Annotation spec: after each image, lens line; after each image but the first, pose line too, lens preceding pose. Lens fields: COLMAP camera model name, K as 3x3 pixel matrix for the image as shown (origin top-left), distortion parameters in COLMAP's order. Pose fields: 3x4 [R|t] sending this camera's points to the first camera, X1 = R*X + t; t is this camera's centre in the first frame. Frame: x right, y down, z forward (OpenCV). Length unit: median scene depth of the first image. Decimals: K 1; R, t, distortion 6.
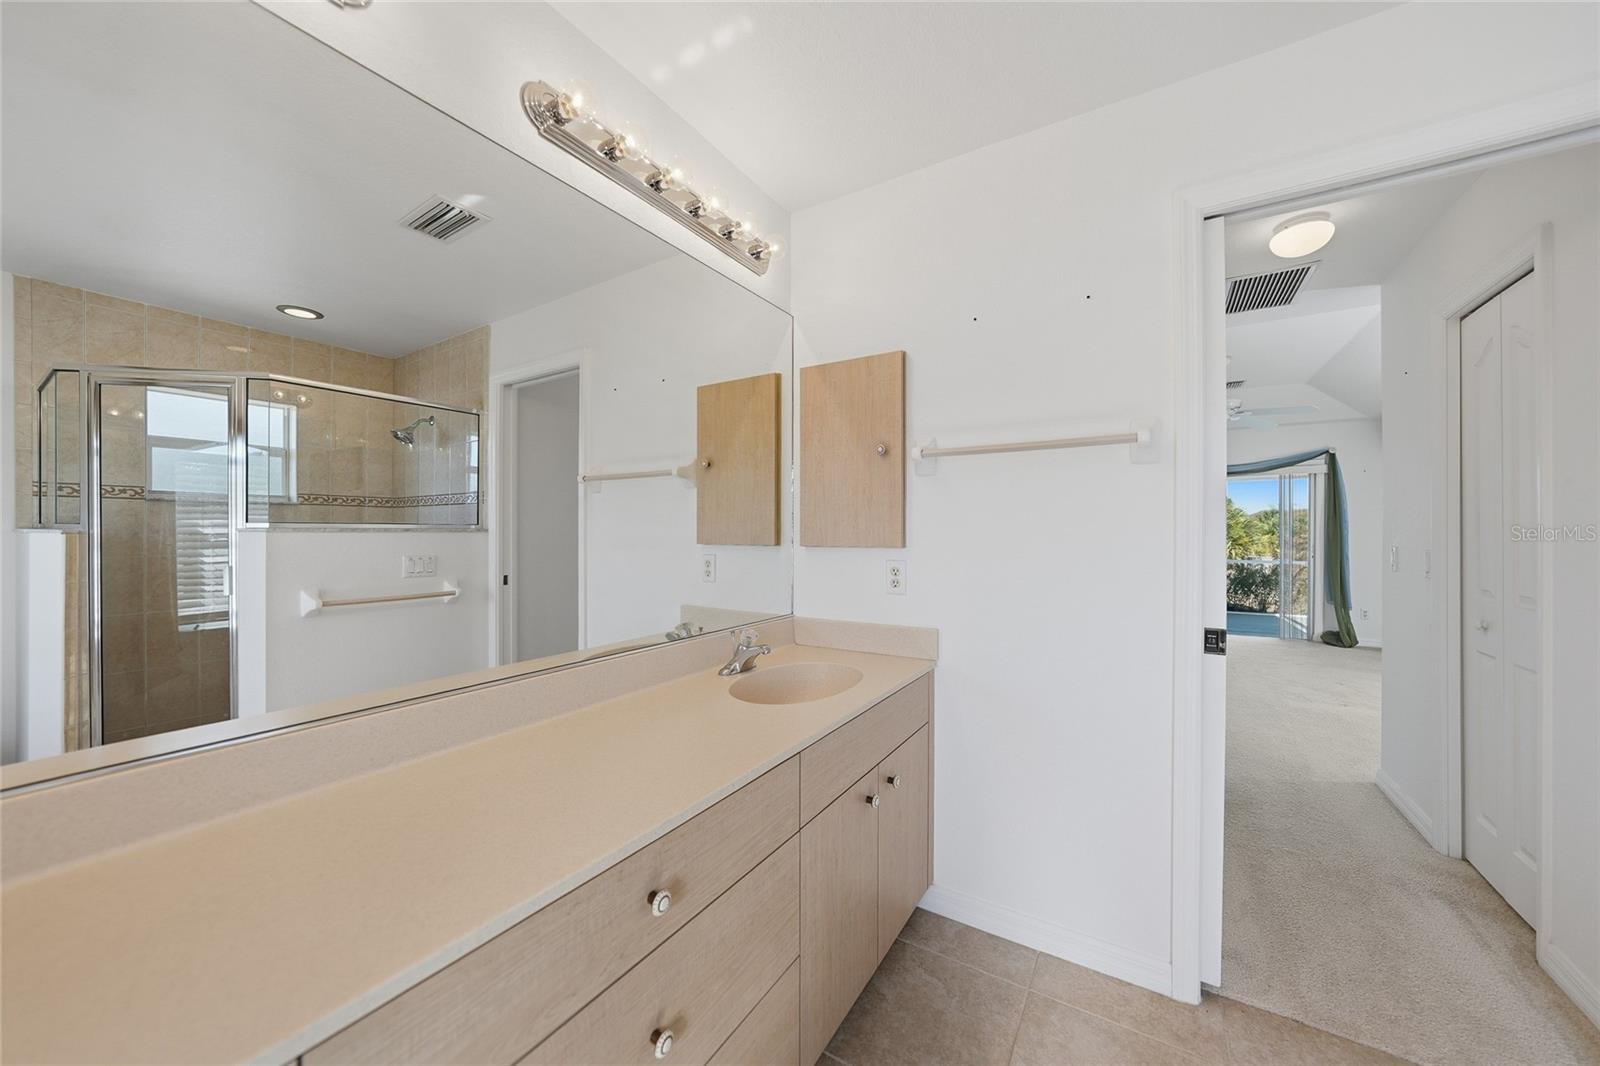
lens RADIAL K [[576.2, 0, 825.3], [0, 576.2, 536.3], [0, 0, 1]] dist [-0.001123, 0.005442]
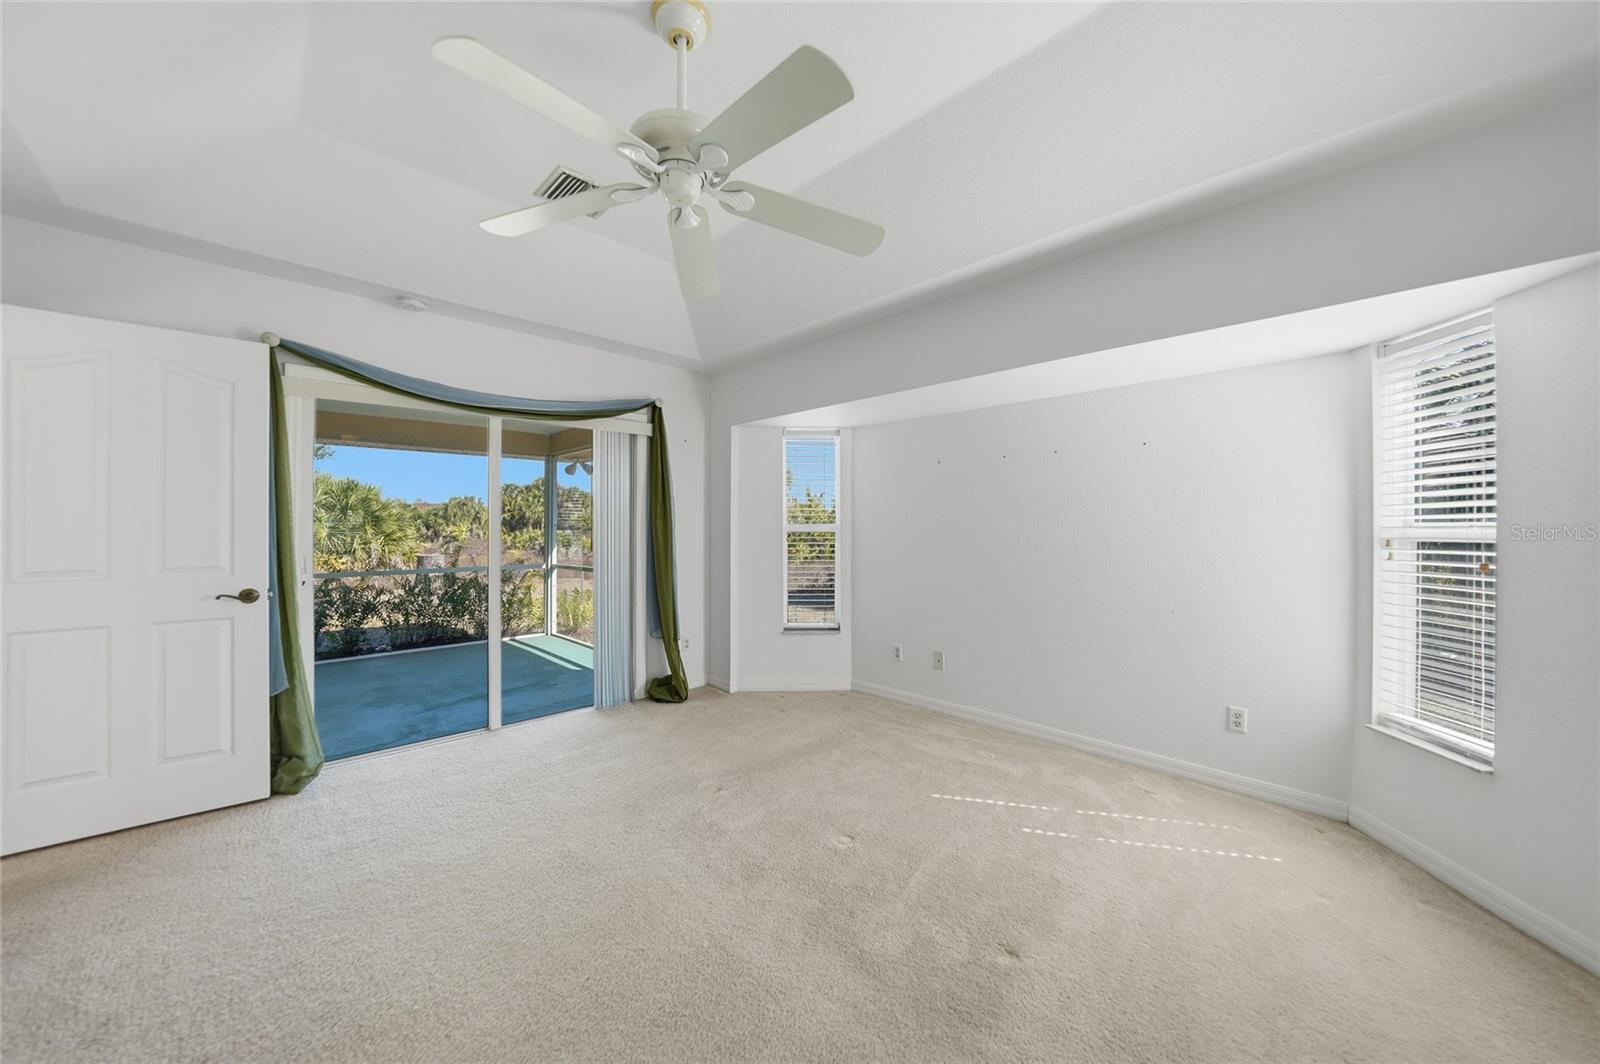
lens RADIAL K [[564.6, 0, 798.6], [0, 564.6, 524.1], [0, 0, 1]] dist [-0.023301, 0.005147]
pose [[0.280206, 0.002853, 0.959936, 0.310587], [0.006153, 0.999970, -0.004768, -0.007050], [-0.959920, 0.007242, 0.280180, 0.670387]]
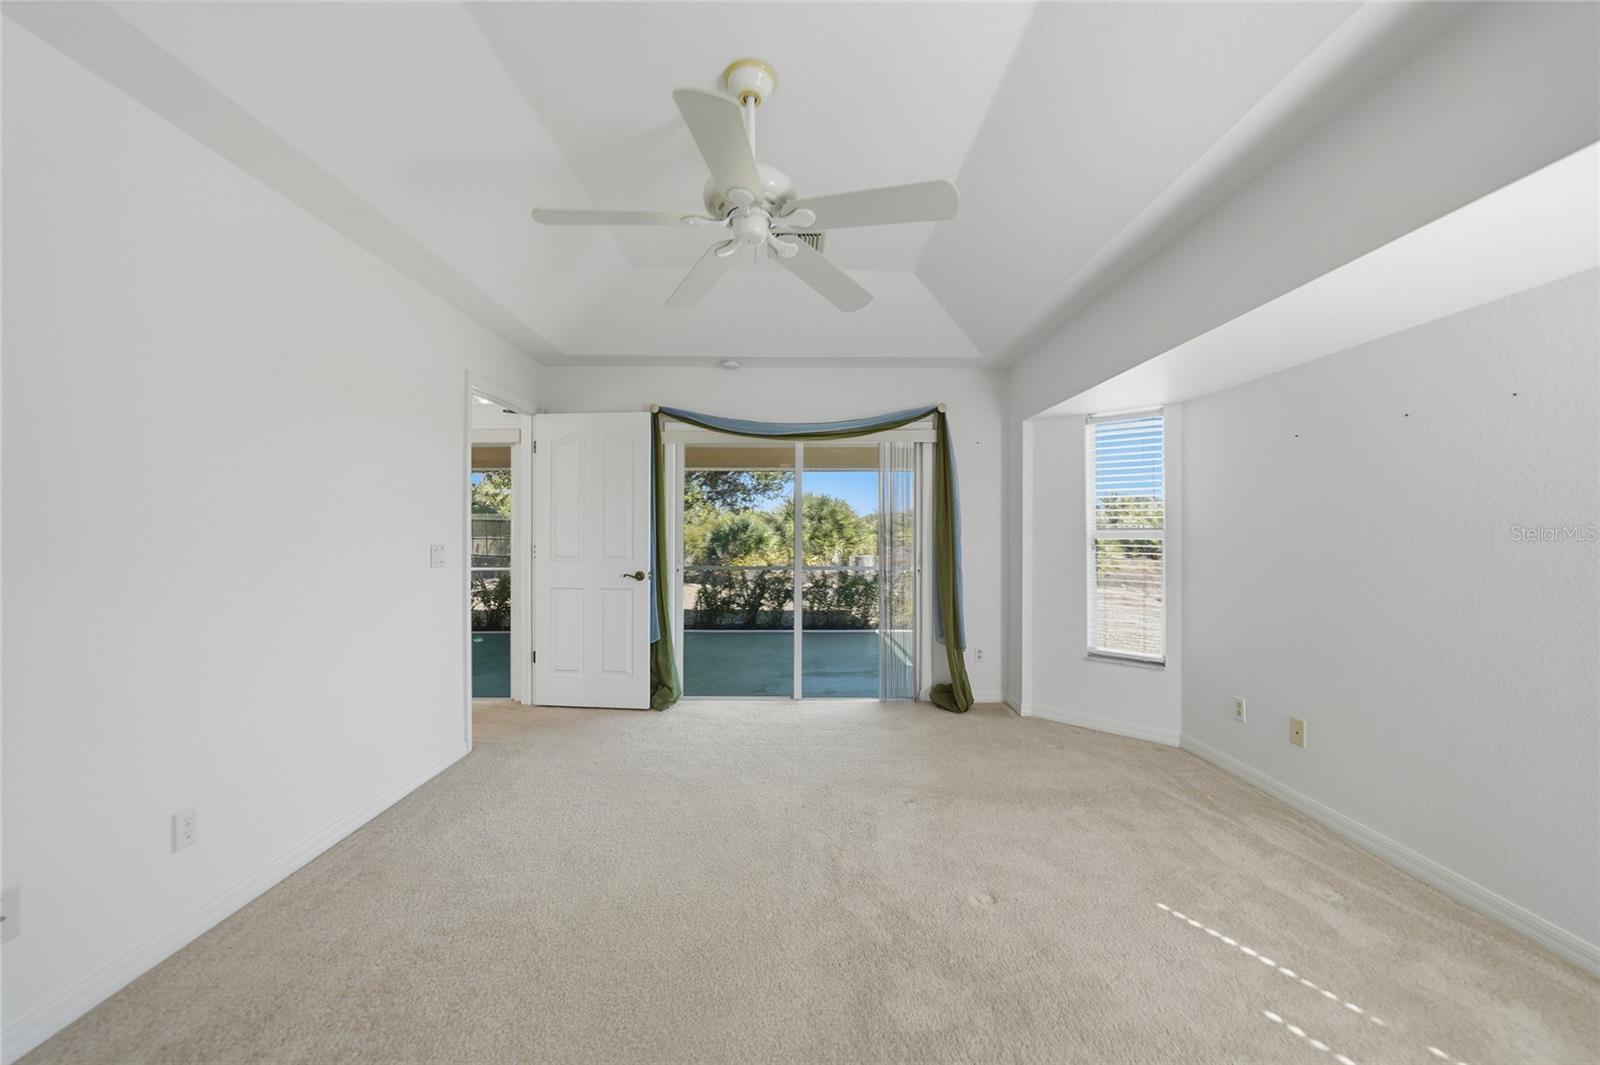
lens RADIAL K [[564.6, 0, 798.6], [0, 564.6, 524.6], [0, 0, 1]] dist [-0.023301, 0.005147]
pose [[0.866717, 0.007516, 0.498743, 0.420211], [0.002010, 0.999826, -0.018559, -0.005001], [-0.498795, 0.017088, 0.866551, 0.530715]]
